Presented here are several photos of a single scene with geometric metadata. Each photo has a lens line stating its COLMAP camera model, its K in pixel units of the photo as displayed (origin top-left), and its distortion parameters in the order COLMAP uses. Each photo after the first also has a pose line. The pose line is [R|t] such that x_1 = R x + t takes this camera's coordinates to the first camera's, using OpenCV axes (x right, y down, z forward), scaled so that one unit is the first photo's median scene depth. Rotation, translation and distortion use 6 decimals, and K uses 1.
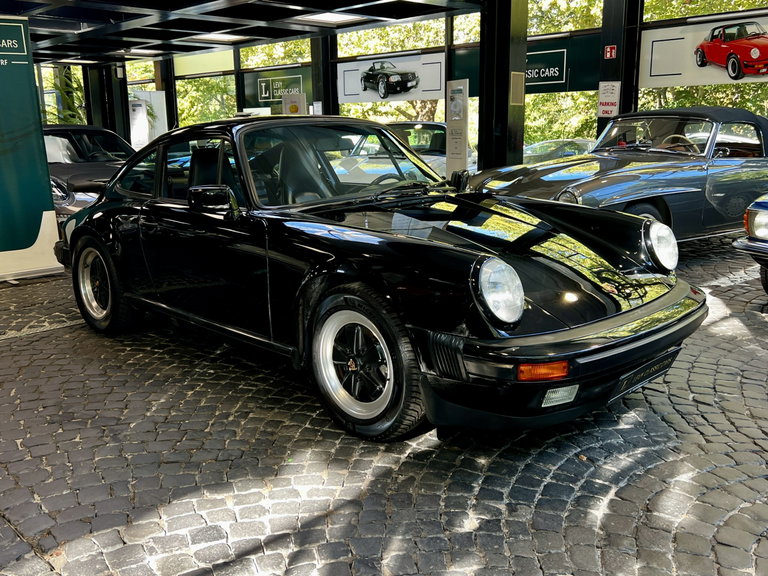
lens RADIAL K [[700.6, 0, 384.0], [0, 700.6, 288.0], [0, 0, 1]] dist [0.048448, 0.000443]
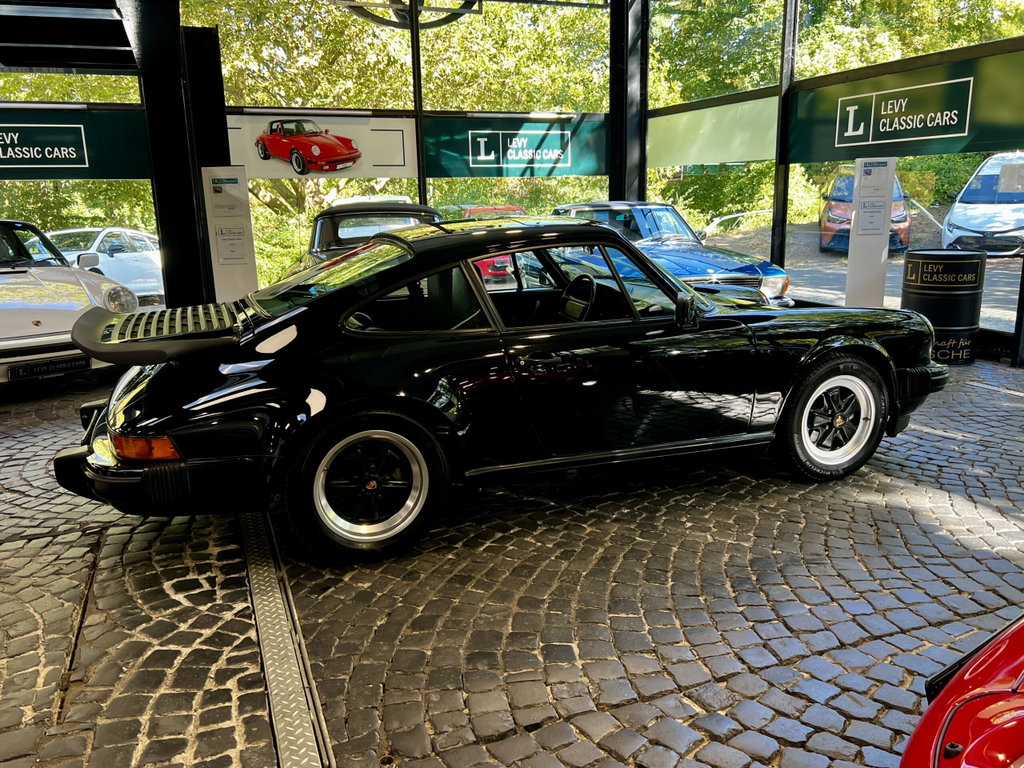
lens RADIAL K [[821.3, 0, 512.0], [0, 821.3, 384.0], [0, 0, 1]] dist [-0.001029, 0.000340]
pose [[0.395341, -0.179816, 0.900762, -0.666625], [0.228034, 0.969164, 0.093388, -0.077420], [-0.889778, 0.168485, 0.424155, 0.446380]]
